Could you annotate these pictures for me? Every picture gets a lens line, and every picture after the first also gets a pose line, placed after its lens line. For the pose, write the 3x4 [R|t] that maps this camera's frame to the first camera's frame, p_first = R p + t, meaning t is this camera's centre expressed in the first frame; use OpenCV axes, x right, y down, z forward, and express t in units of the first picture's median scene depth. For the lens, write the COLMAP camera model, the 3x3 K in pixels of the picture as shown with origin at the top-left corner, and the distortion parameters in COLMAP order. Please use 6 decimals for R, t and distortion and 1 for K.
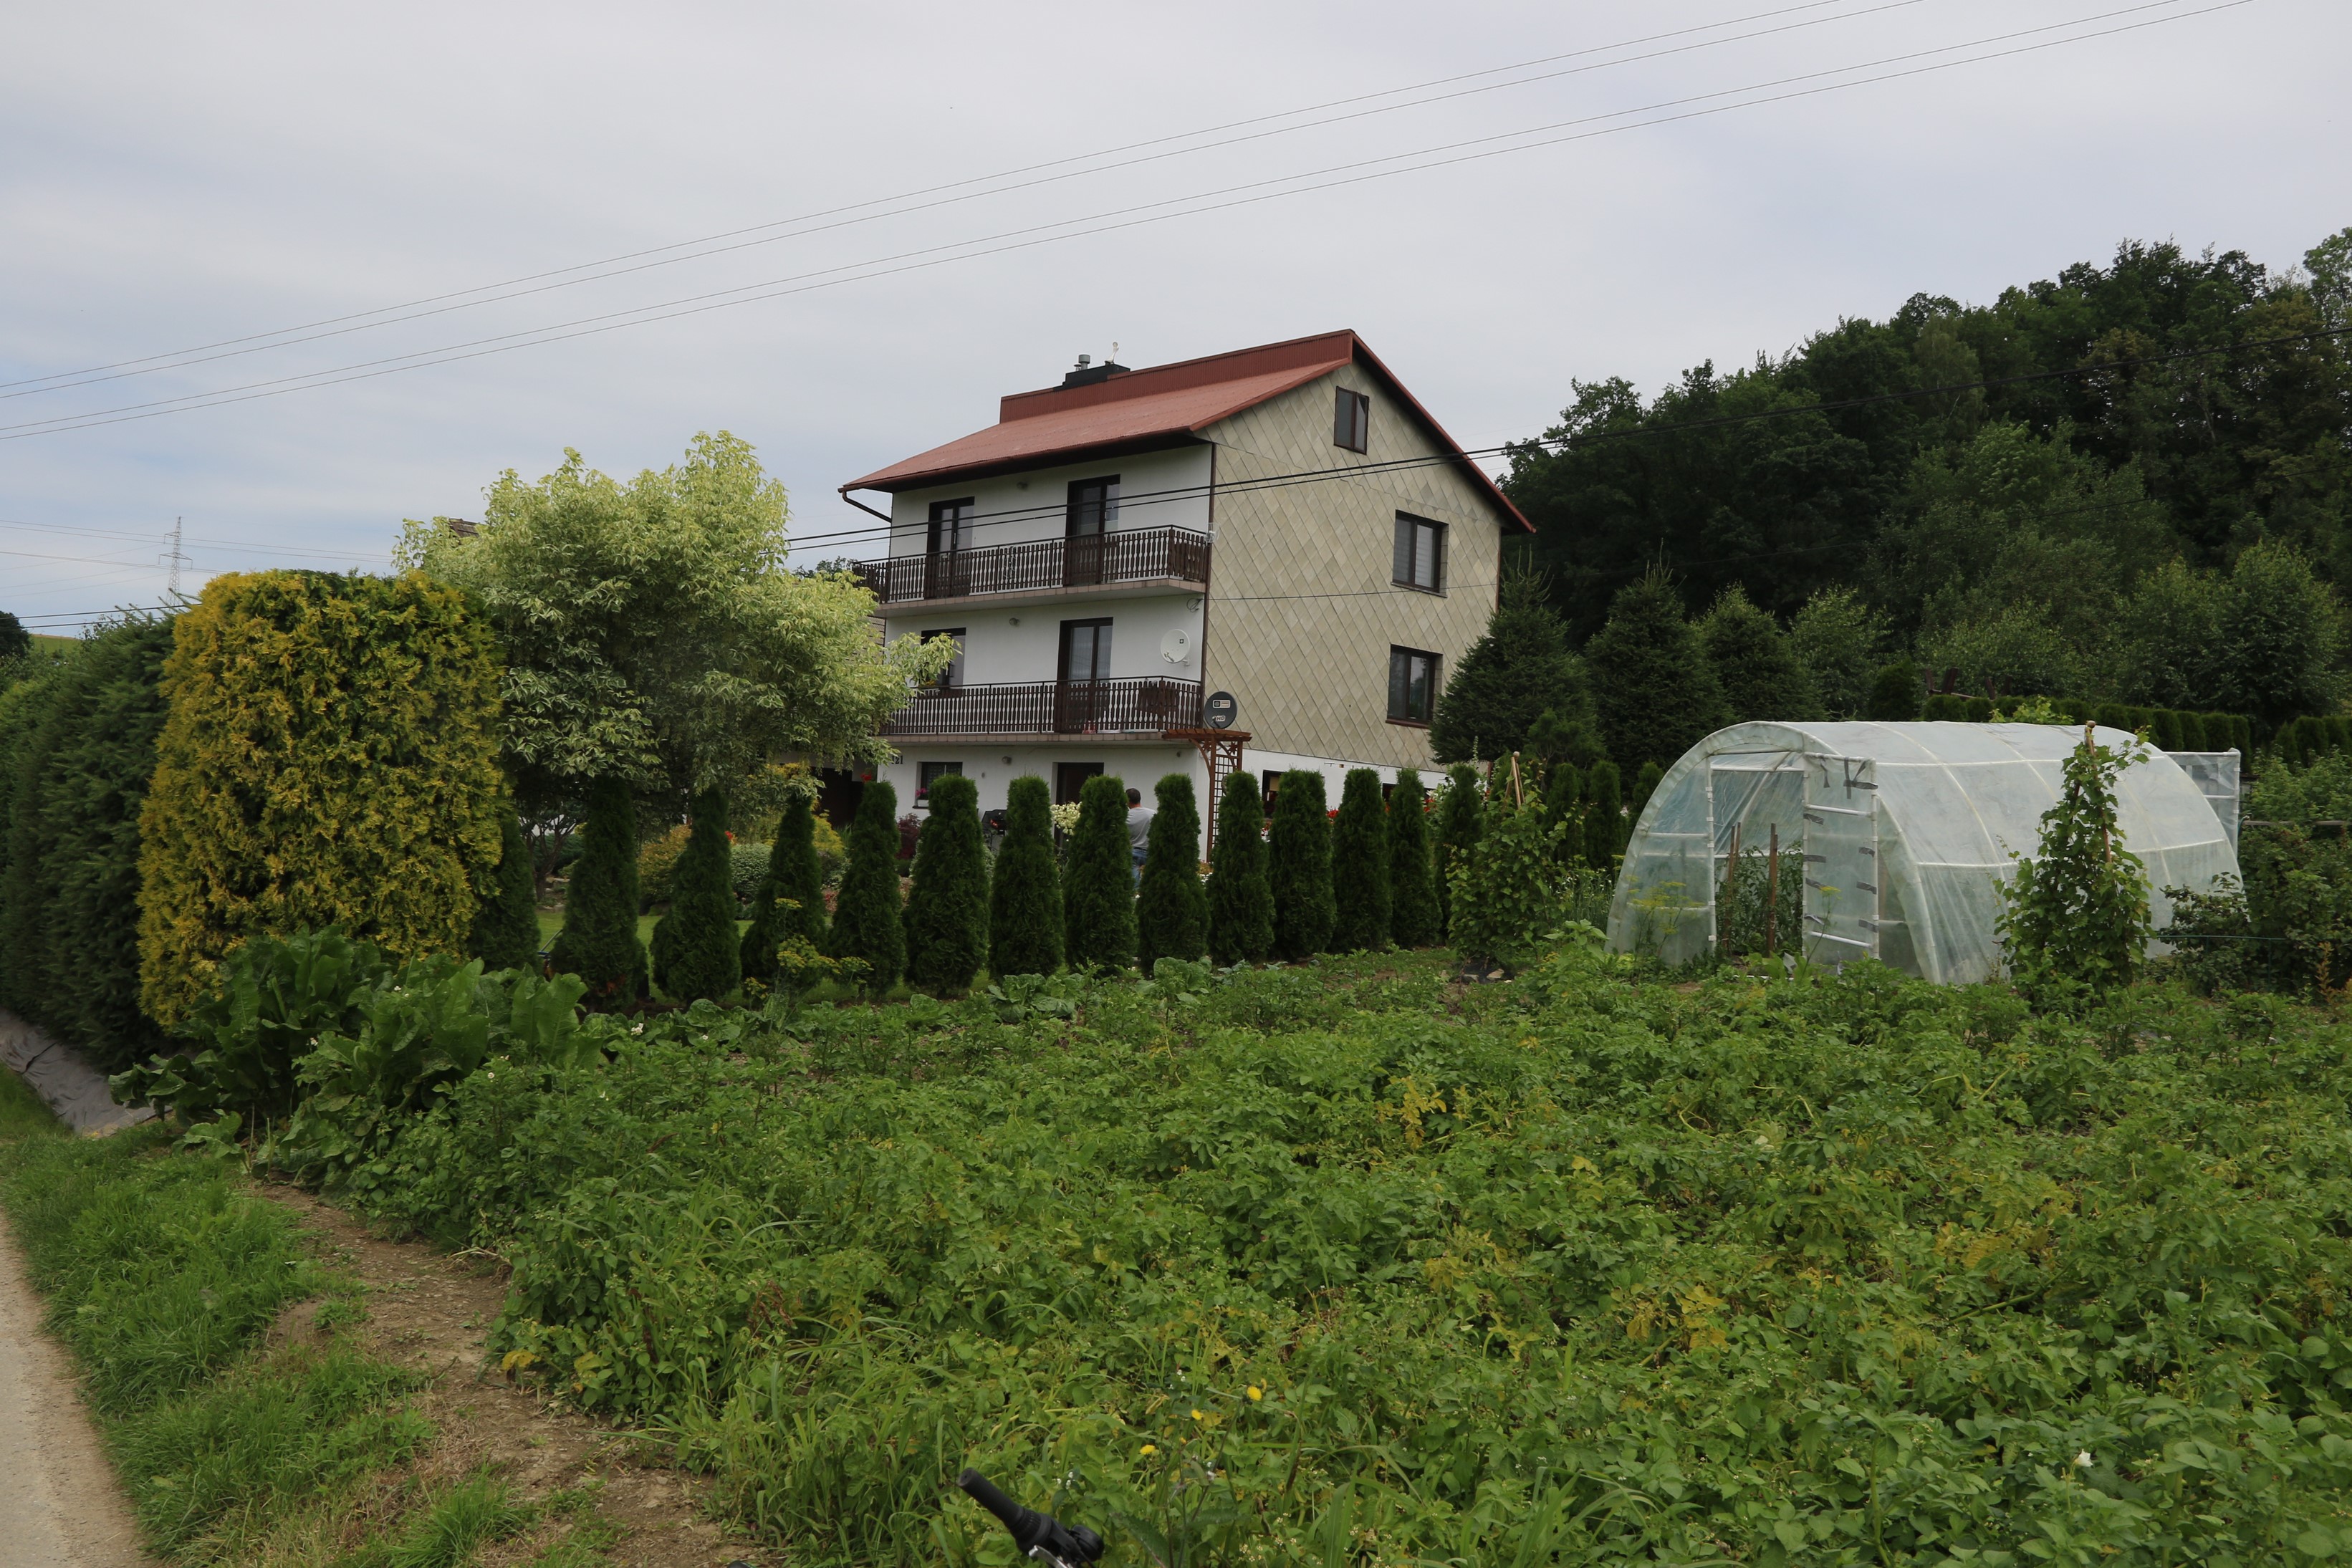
lens RADIAL K [[1934.9, 0, 1152.6], [0, 1934.9, 780.5], [0, 0, 1]] dist [-0.172623, 0.128651]
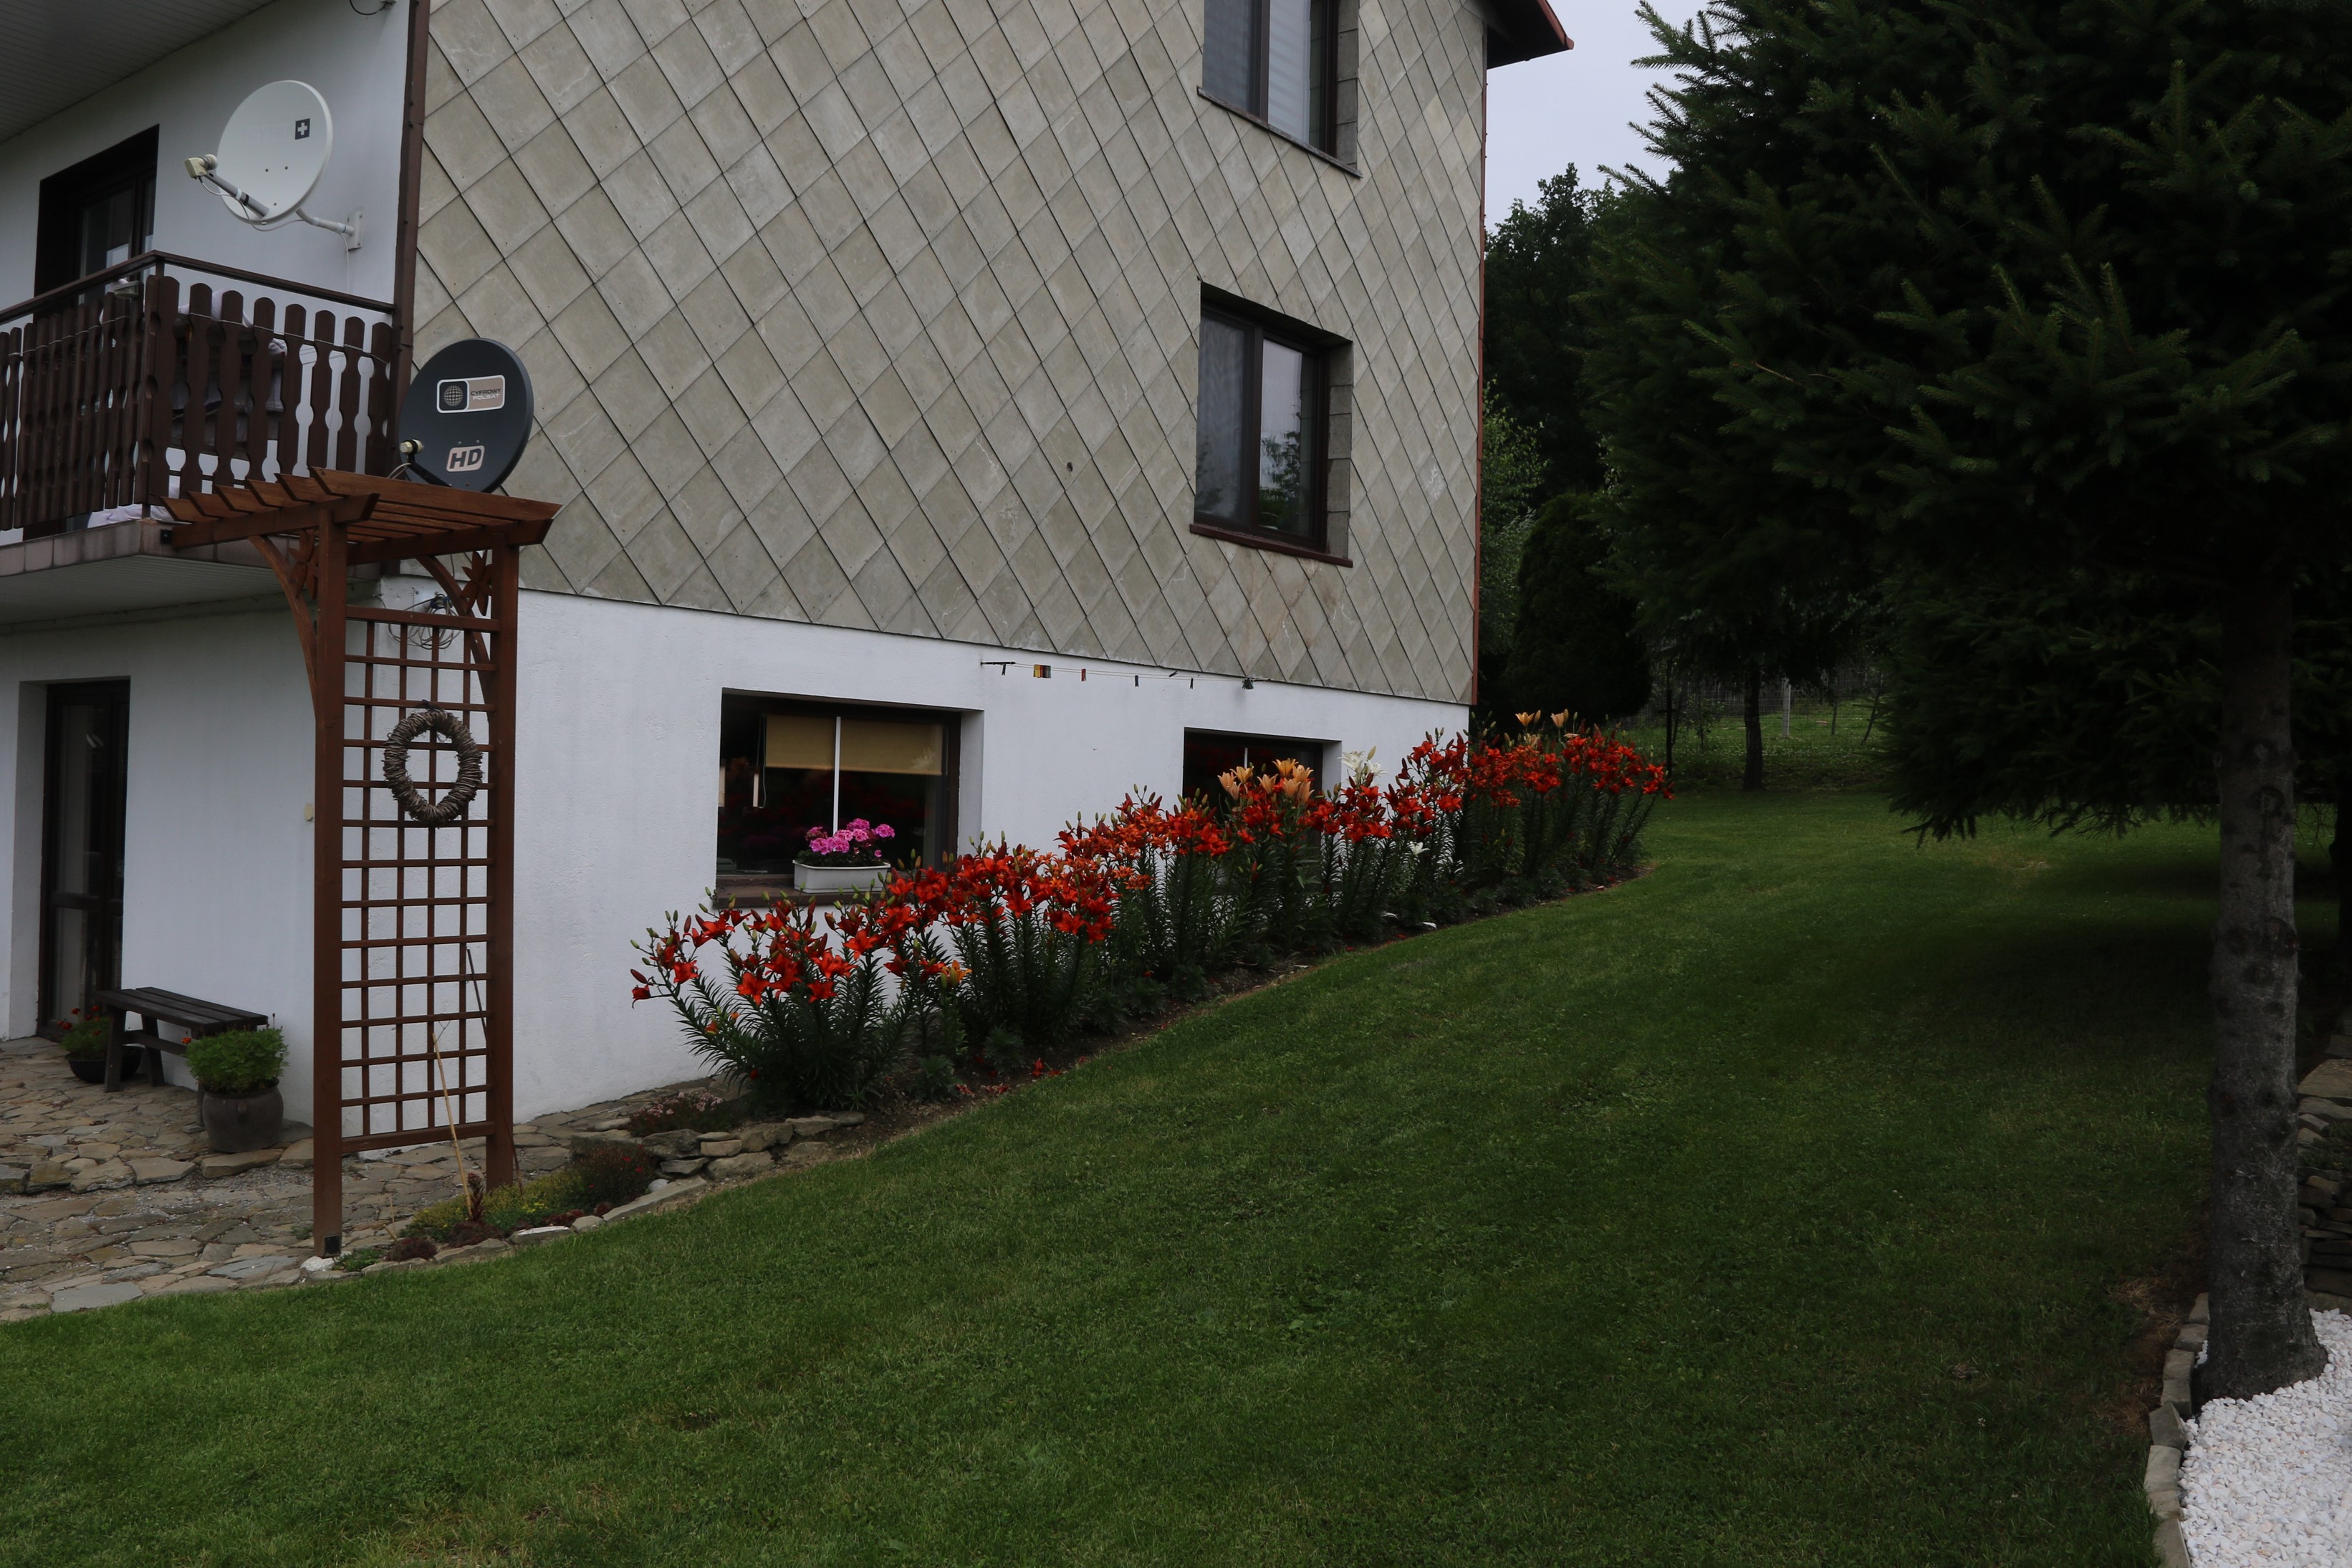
lens RADIAL K [[1934.9, 0, 1128.6], [0, 1934.9, 767.7], [0, 0, 1]] dist [-0.172623, 0.128651]
pose [[0.994335, -0.022252, 0.103935, 0.078132], [0.019568, 0.999450, 0.026776, -0.000812], [-0.104474, -0.024591, 0.994224, 0.693334]]
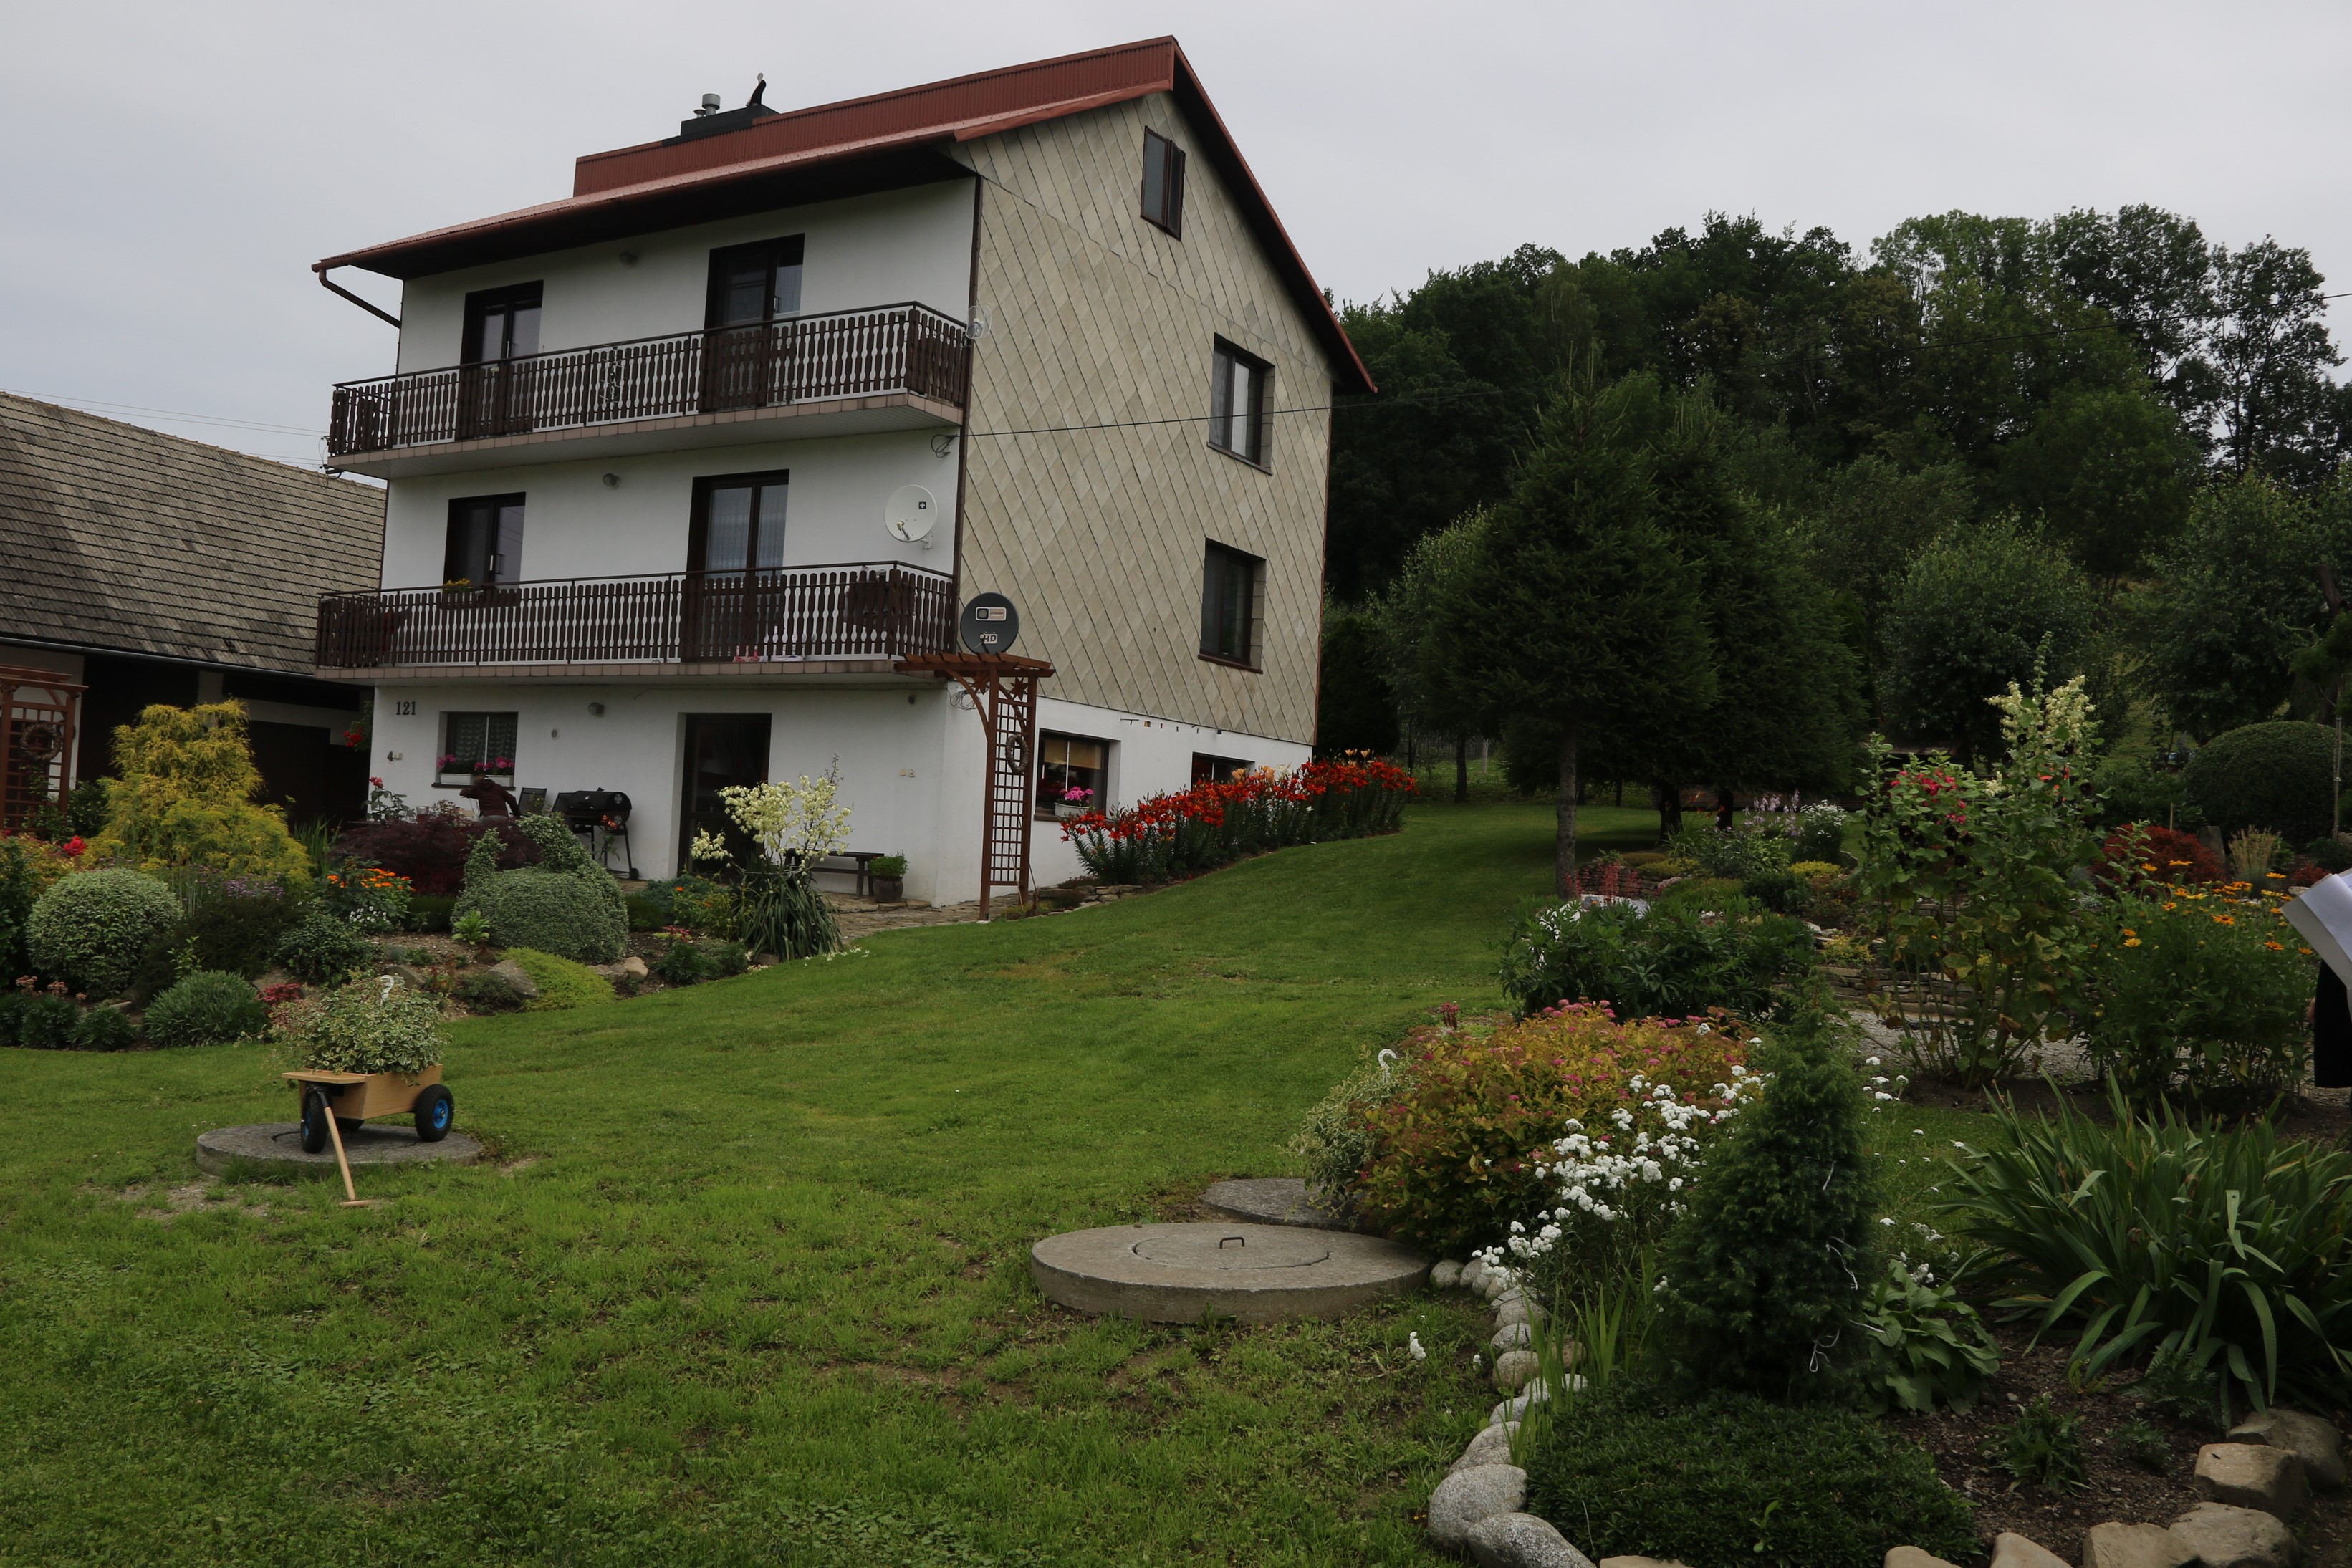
lens RADIAL K [[1934.9, 0, 1155.0], [0, 1934.9, 796.1], [0, 0, 1]] dist [-0.172623, 0.128651]
pose [[0.966512, 0.005305, 0.256568, -0.058770], [-0.011384, 0.999688, 0.022213, 0.001831], [-0.256371, -0.024390, 0.966271, 0.377456]]
